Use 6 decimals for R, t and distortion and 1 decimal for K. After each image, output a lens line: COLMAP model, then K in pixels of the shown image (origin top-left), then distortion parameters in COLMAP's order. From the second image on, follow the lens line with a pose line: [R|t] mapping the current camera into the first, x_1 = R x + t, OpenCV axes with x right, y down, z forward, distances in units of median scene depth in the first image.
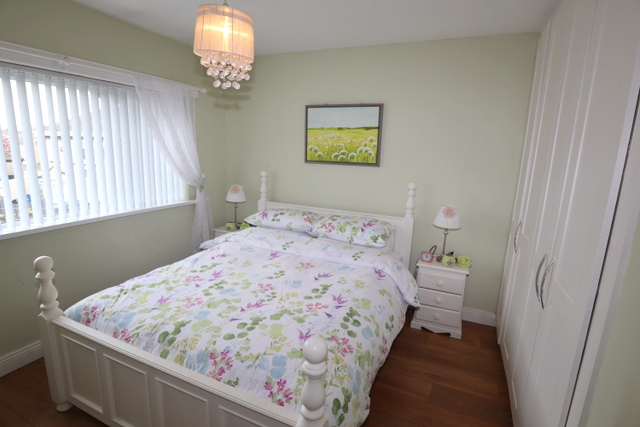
lens RADIAL K [[321.4, 0, 321.1], [0, 321.4, 214.9], [0, 0, 1]] dist [-0.041230, 0.008128]
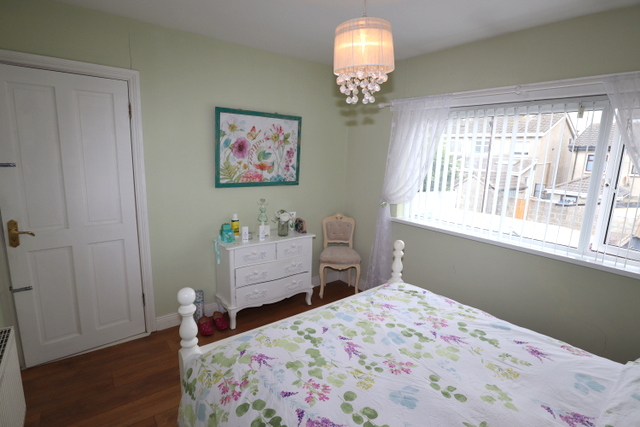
lens RADIAL K [[321.4, 0, 321.3], [0, 321.4, 212.2], [0, 0, 1]] dist [-0.041230, 0.008128]
pose [[-0.458865, 0.112117, -0.881404, 0.496302], [-0.234589, 0.941518, 0.241892, -0.227100], [0.856978, 0.317763, -0.405728, 1.069352]]
